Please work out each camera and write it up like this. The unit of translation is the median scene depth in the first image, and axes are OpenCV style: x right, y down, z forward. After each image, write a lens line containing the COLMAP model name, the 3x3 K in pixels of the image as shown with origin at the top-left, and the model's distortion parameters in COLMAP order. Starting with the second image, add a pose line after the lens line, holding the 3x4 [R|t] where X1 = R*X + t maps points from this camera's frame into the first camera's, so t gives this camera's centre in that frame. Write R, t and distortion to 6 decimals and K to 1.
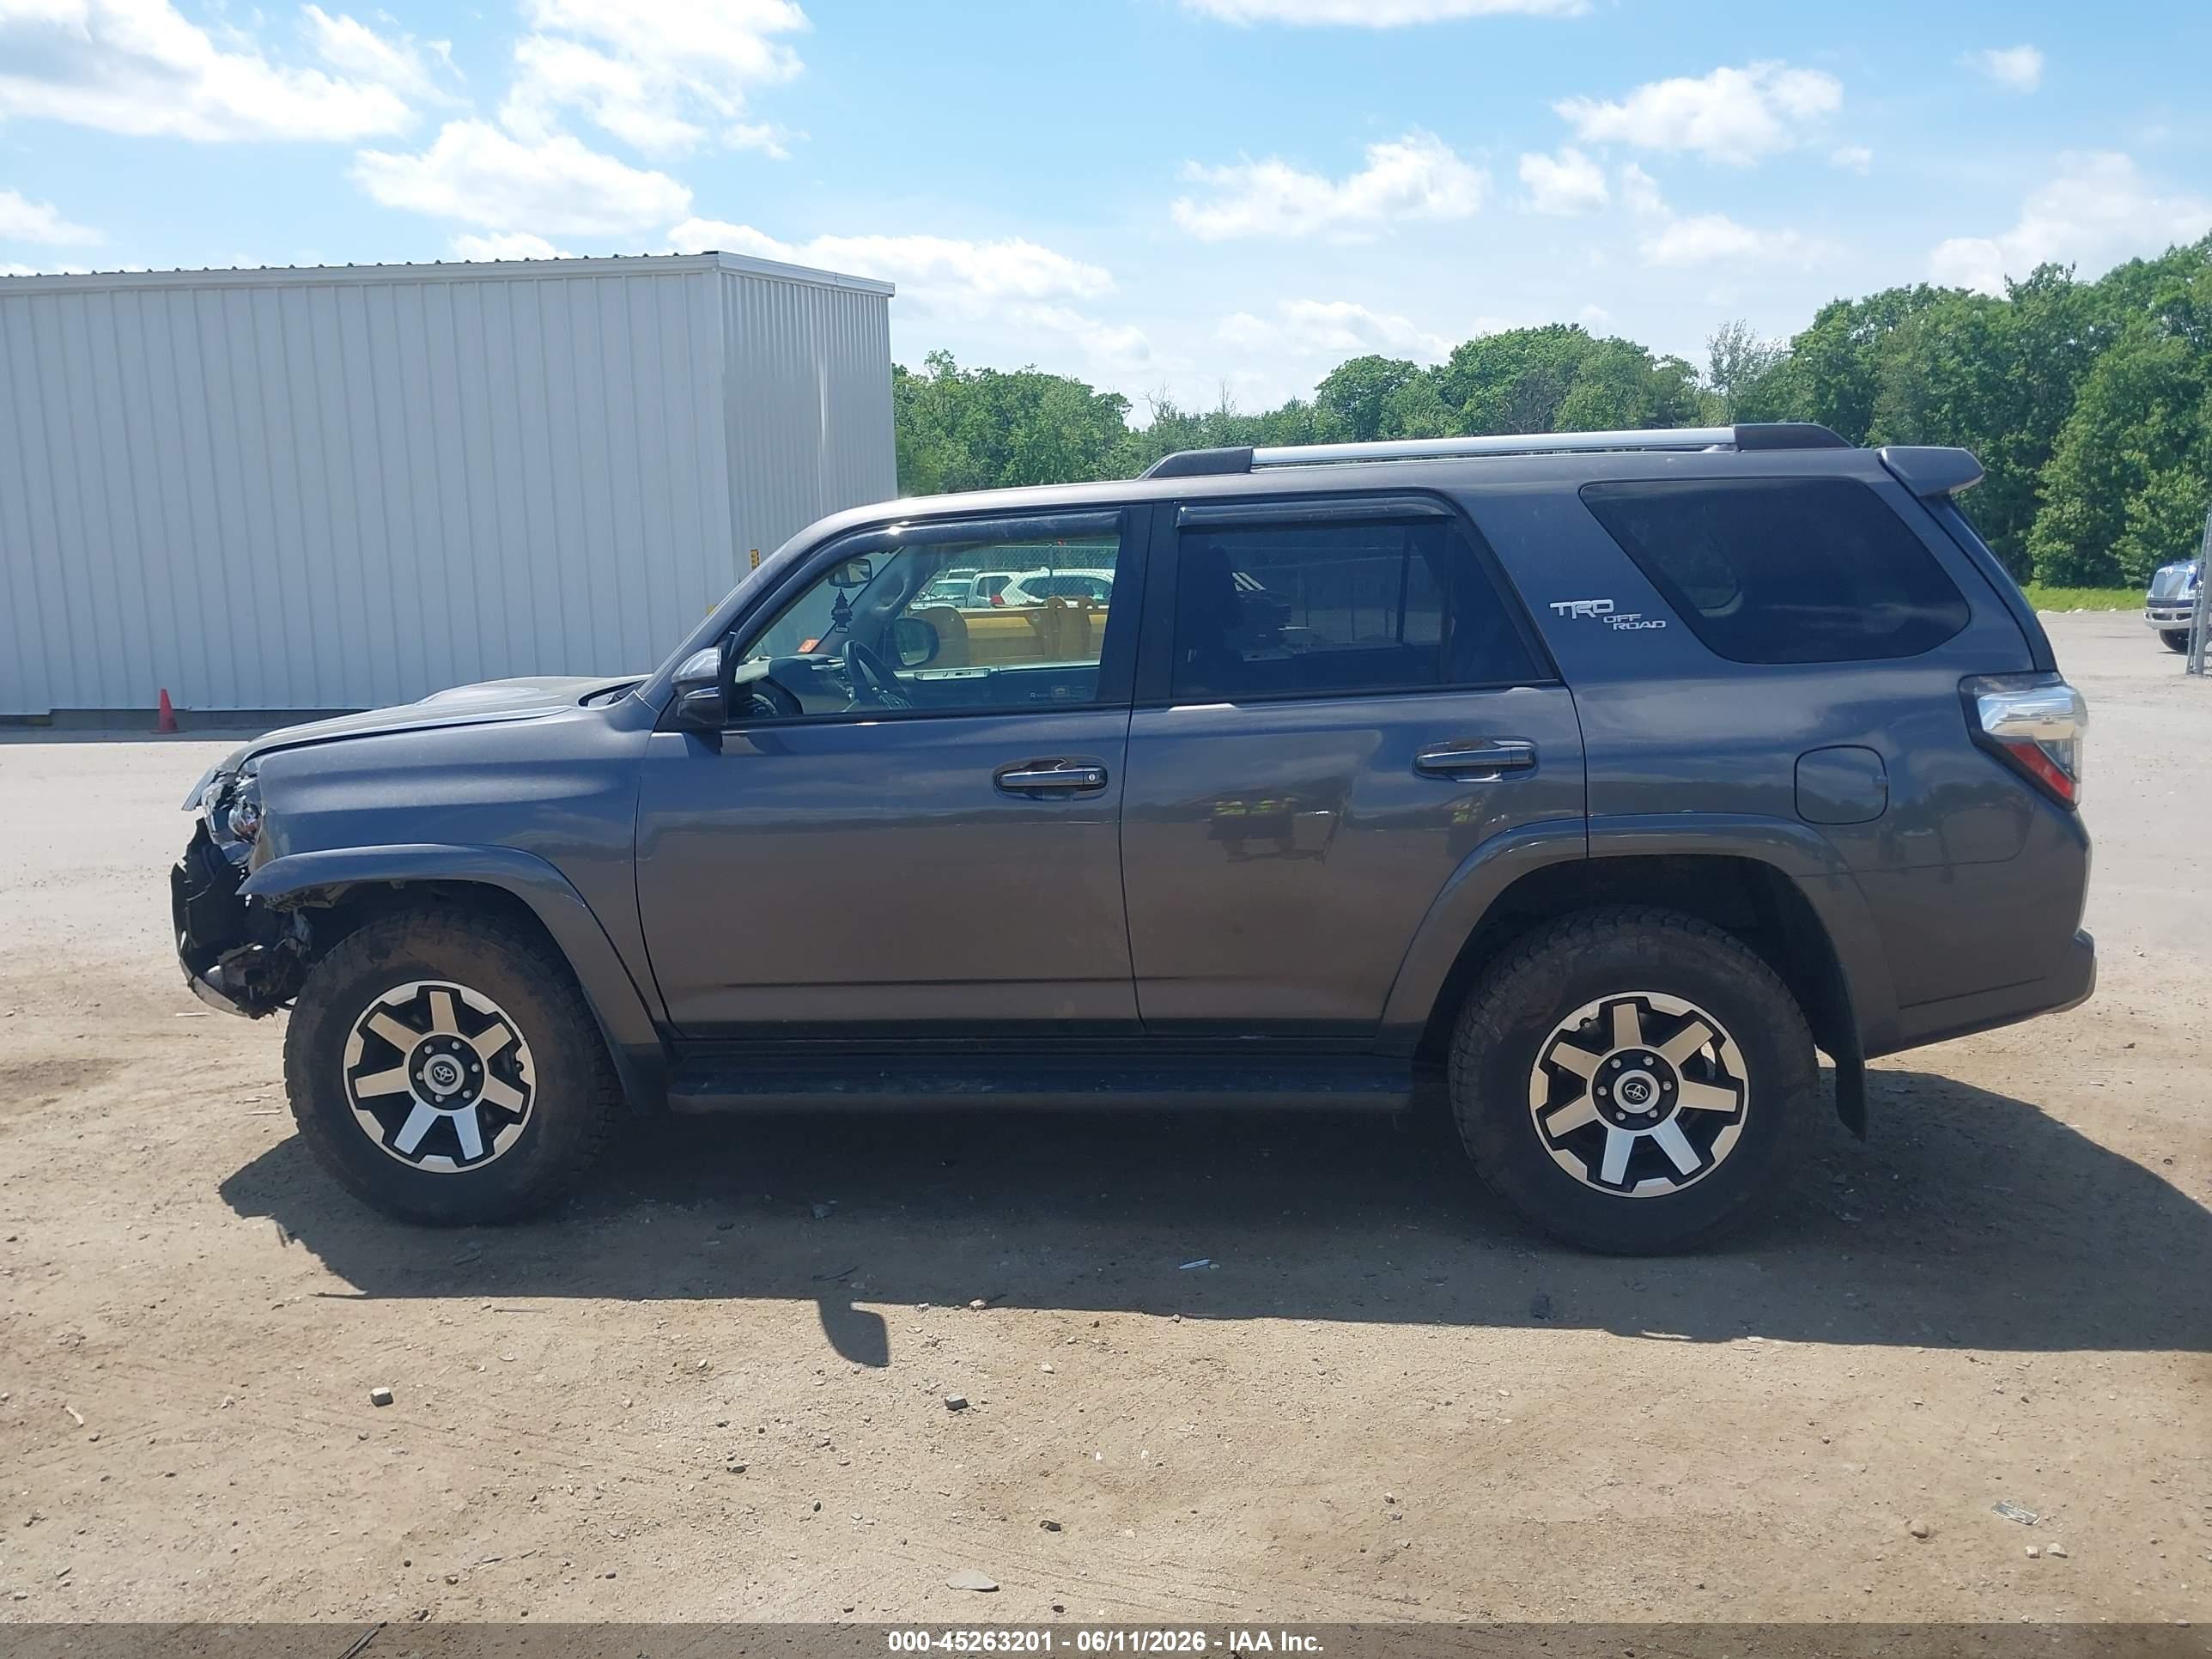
lens RADIAL K [[1658.0, 0, 1107.8], [0, 1658.0, 908.7], [0, 0, 1]] dist [-0.010716, -0.001413]
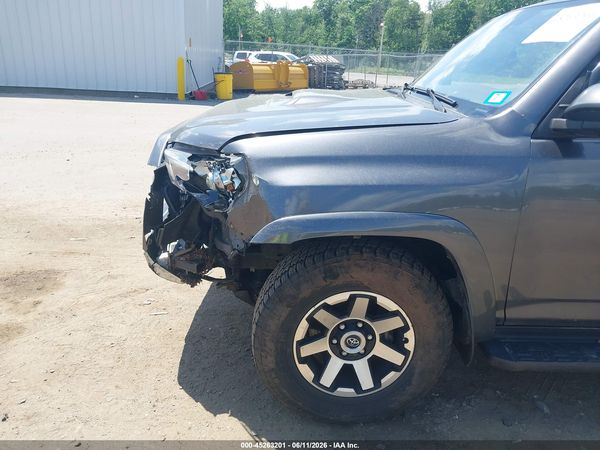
lens RADIAL K [[461.6, 0, 307.3], [0, 461.6, 228.7], [0, 0, 1]] dist [0.061909, -0.135814]
pose [[0.993099, 0.015008, 0.116319, -0.508216], [-0.032999, 0.987468, 0.154330, -0.082037], [-0.112545, -0.157103, 0.981148, 0.578985]]
